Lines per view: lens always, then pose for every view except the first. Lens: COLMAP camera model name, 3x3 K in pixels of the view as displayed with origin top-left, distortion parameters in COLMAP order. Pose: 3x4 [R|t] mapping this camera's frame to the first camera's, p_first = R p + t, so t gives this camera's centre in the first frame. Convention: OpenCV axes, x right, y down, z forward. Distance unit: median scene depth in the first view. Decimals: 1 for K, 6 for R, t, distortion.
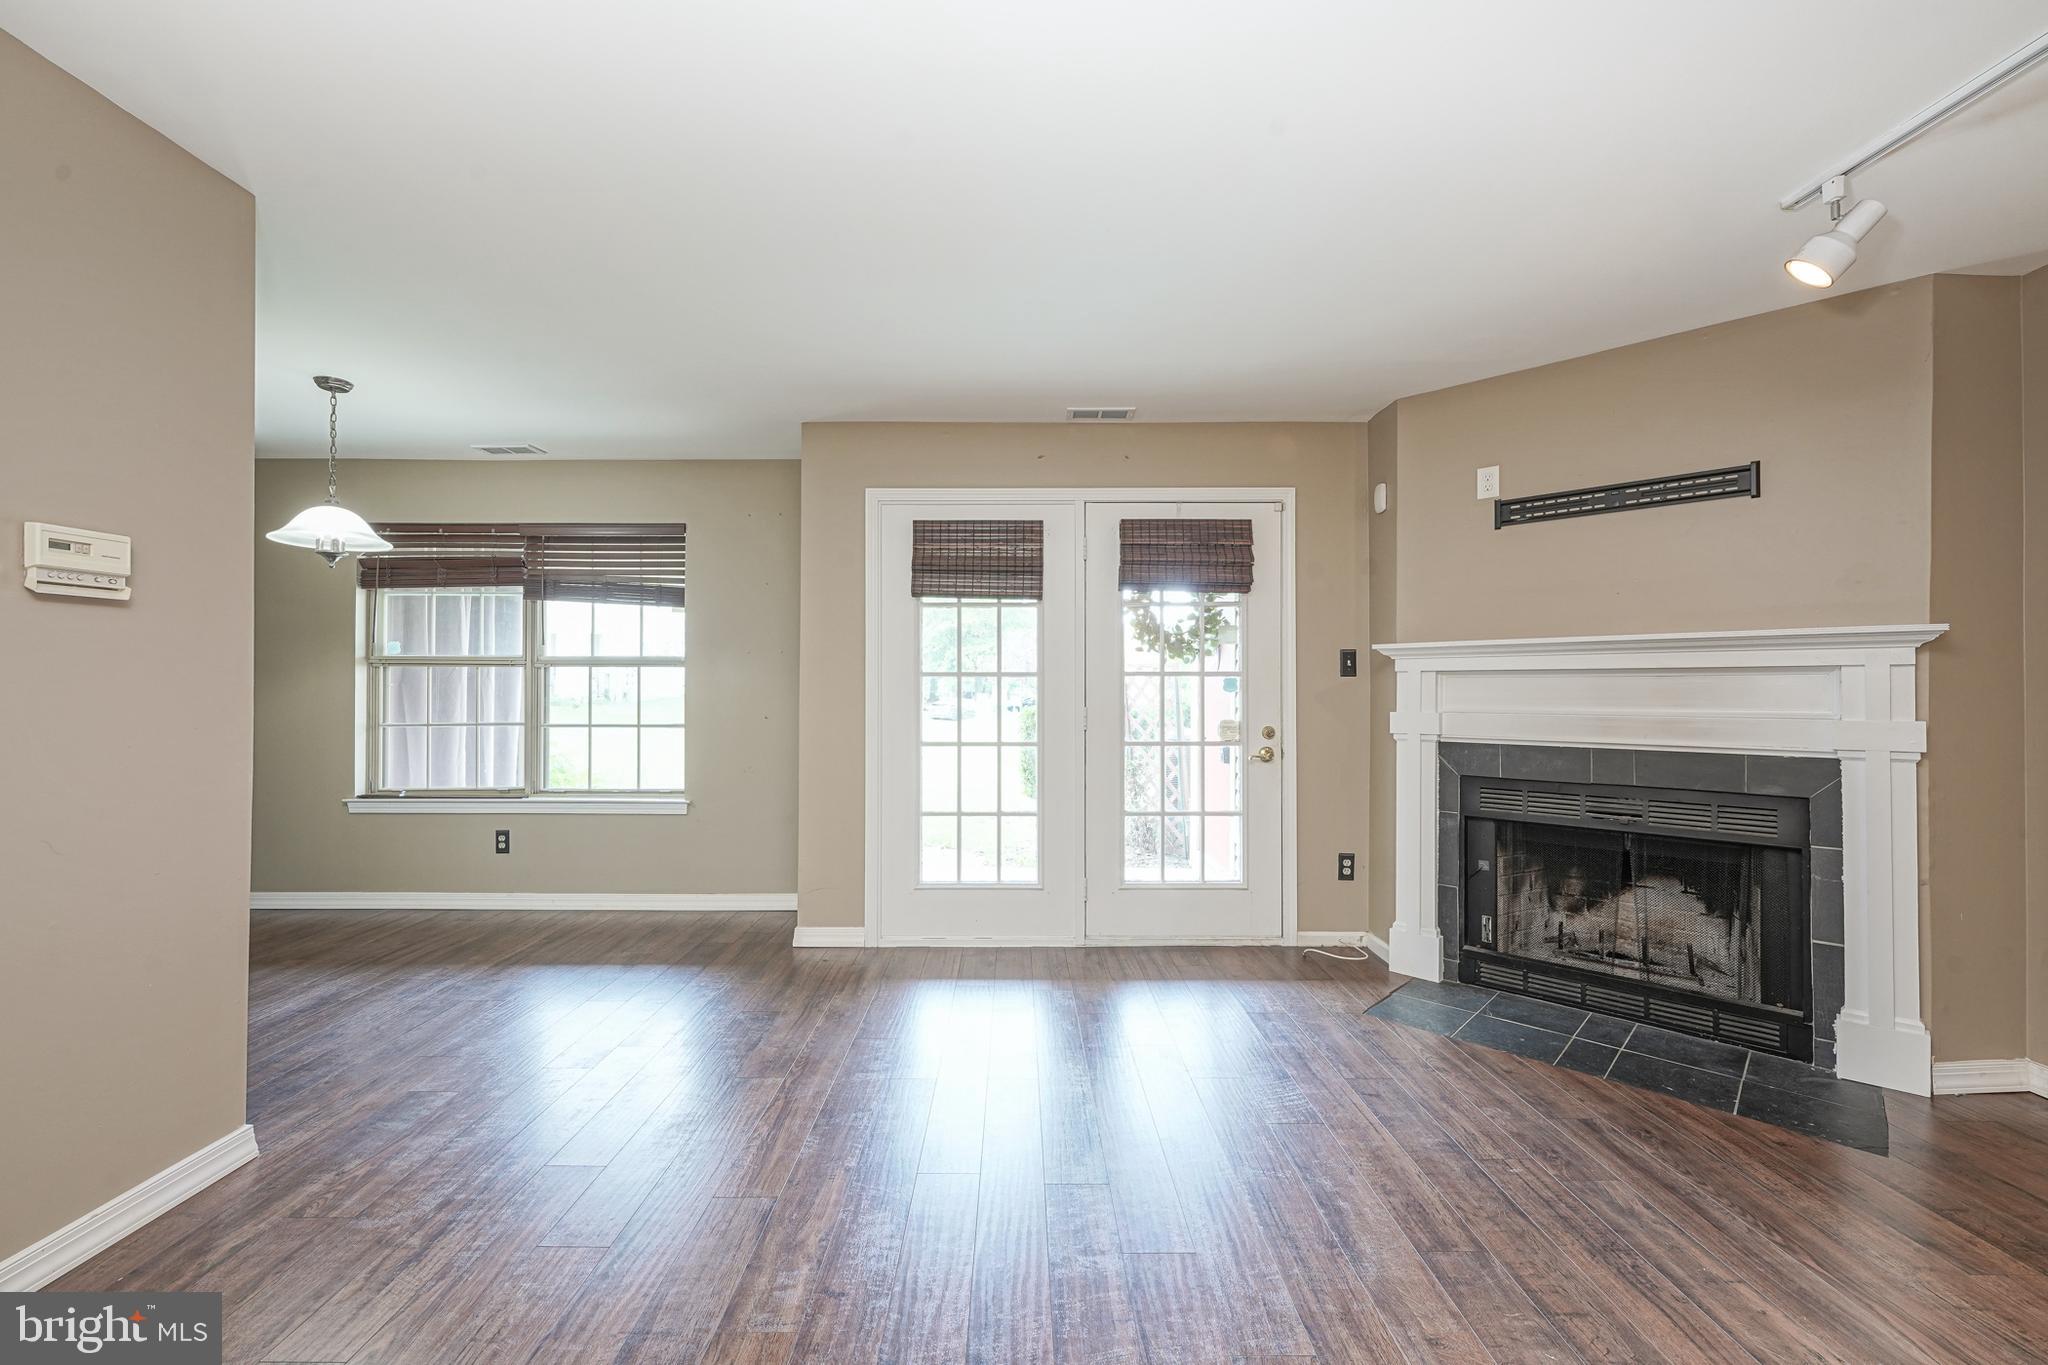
lens RADIAL K [[832.3, 0, 1012.4], [0, 832.3, 681.0], [0, 0, 1]] dist [-0.002409, -0.000132]
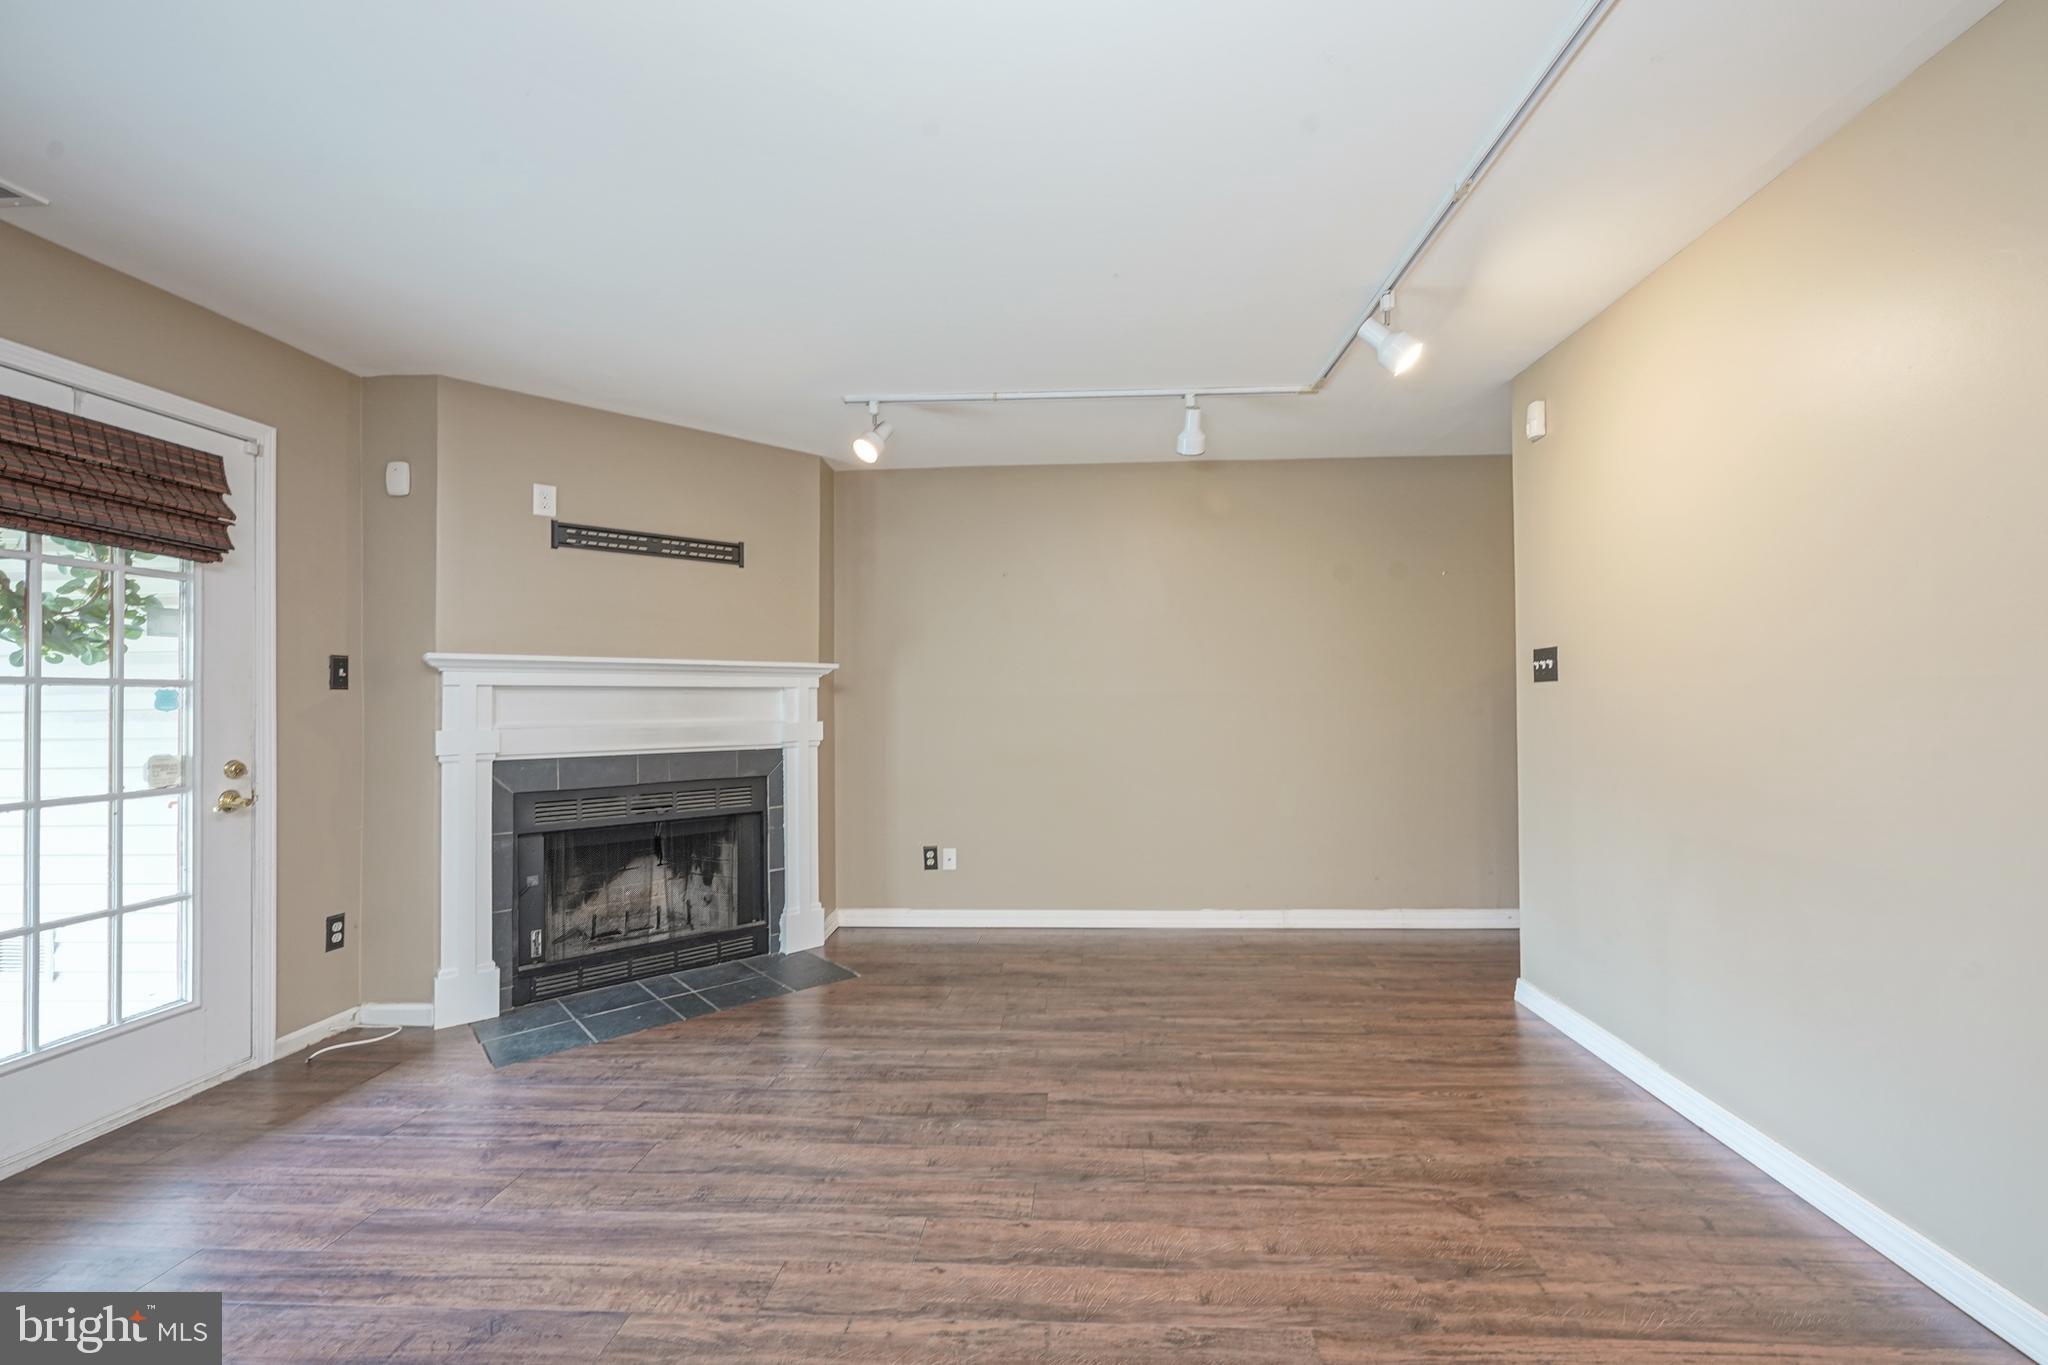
lens RADIAL K [[832.4, 0, 1062.5], [0, 832.4, 690.4], [0, 0, 1]] dist [-0.000629, 0.000143]
pose [[0.038216, 0.012081, 0.999196, -0.357051], [-0.003189, 0.999923, -0.011967, 0.002614], [-0.999264, -0.002729, 0.038252, 0.284785]]
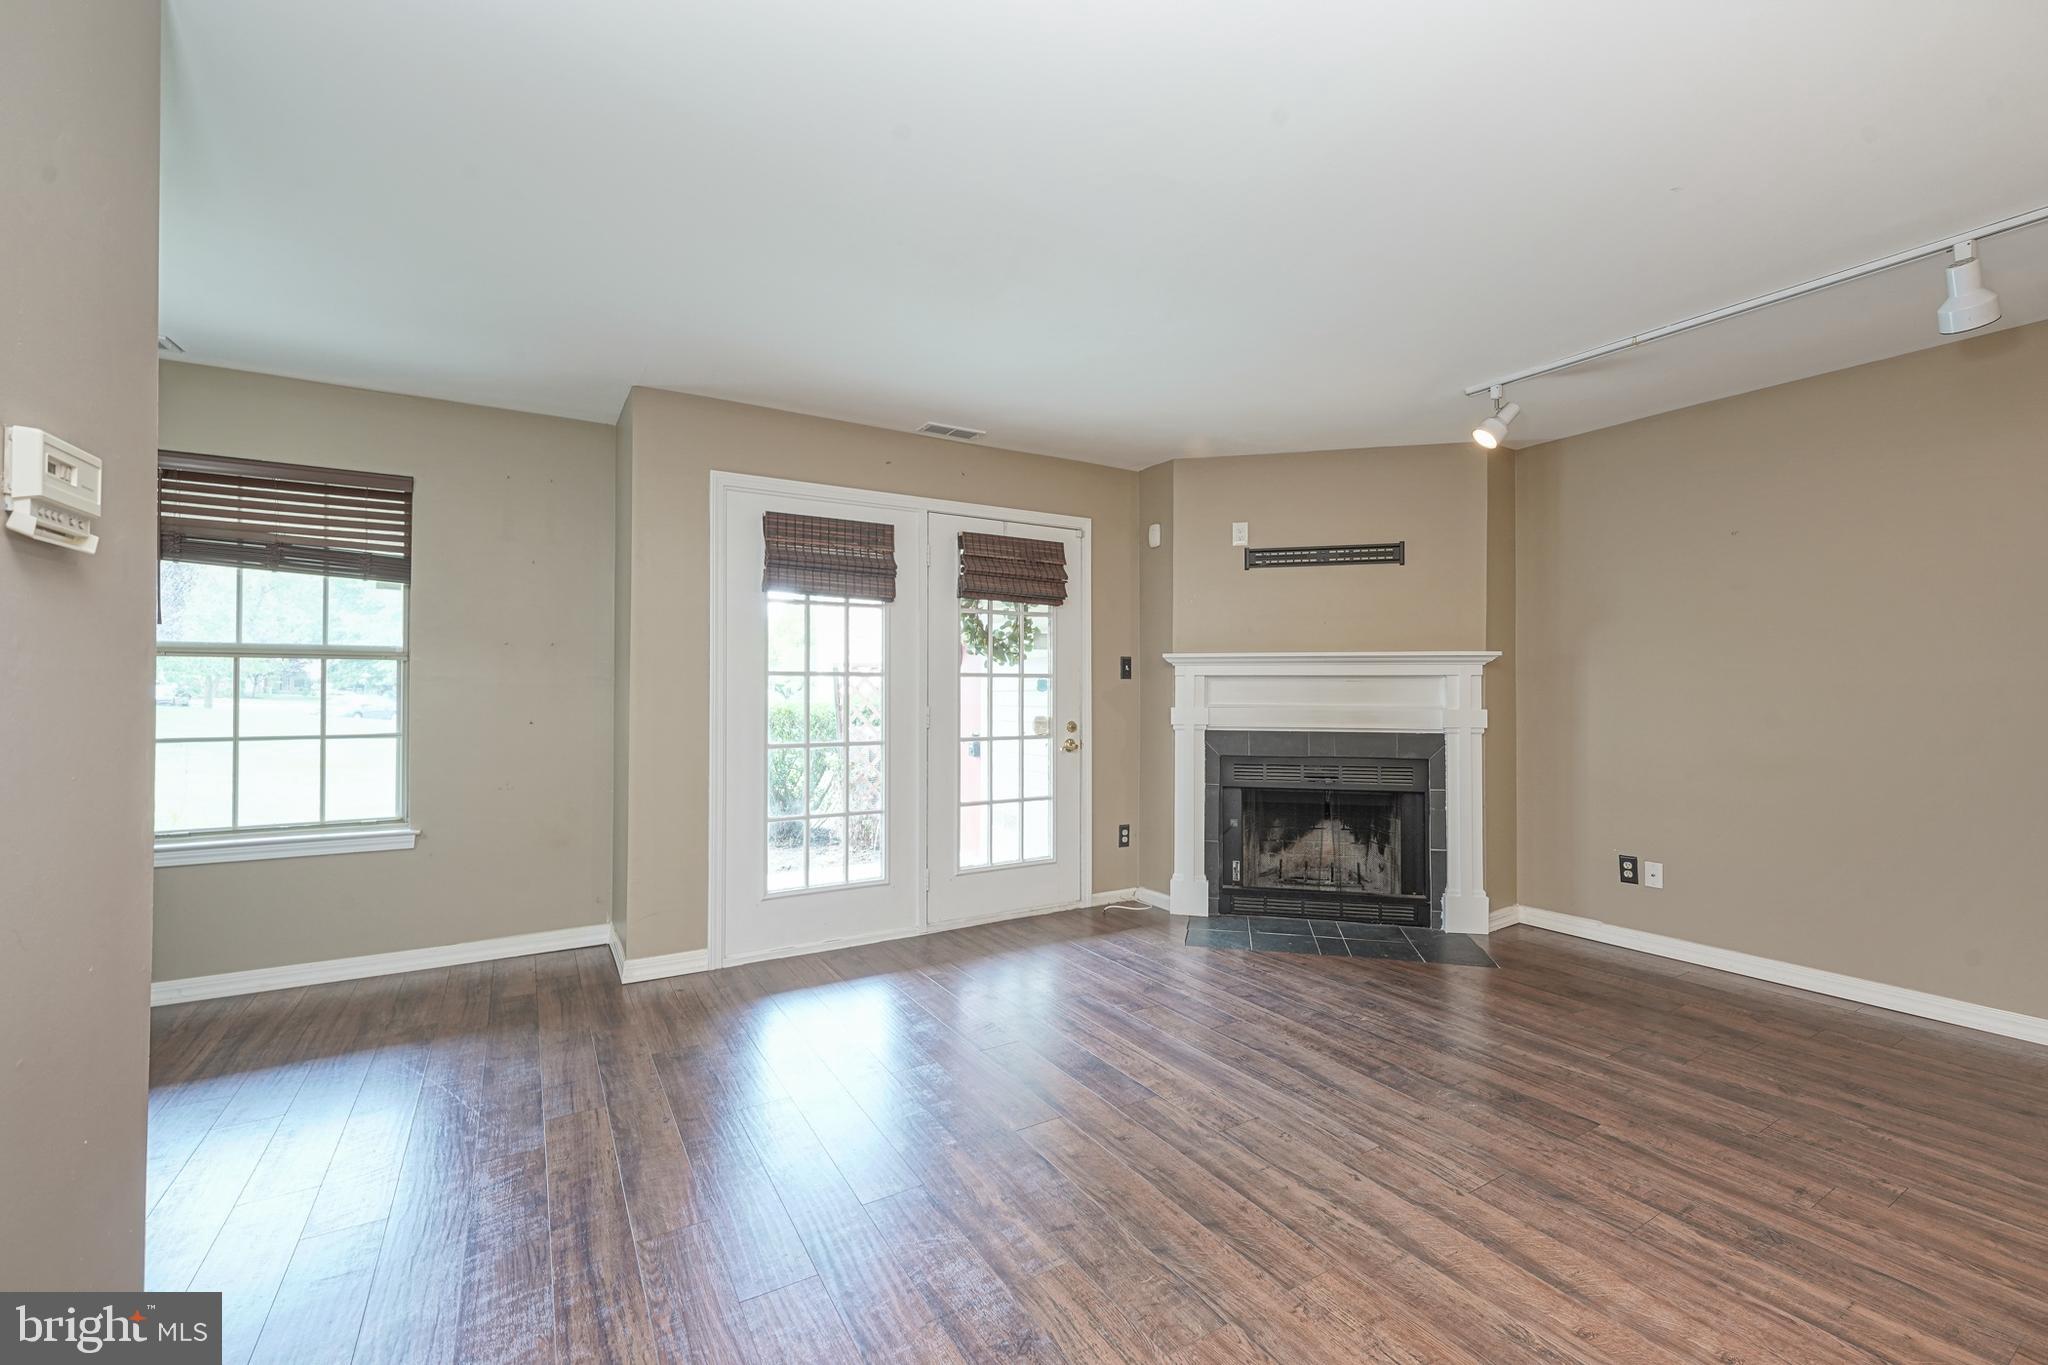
lens RADIAL K [[847.5, 0, 1029.5], [0, 847.5, 678.0], [0, 0, 1]] dist [-0.000969, 0.000322]
pose [[0.851539, 0.007945, 0.524231, -0.364588], [-0.006964, 0.999968, -0.003843, -0.000993], [-0.524245, -0.000379, 0.851568, 0.020001]]
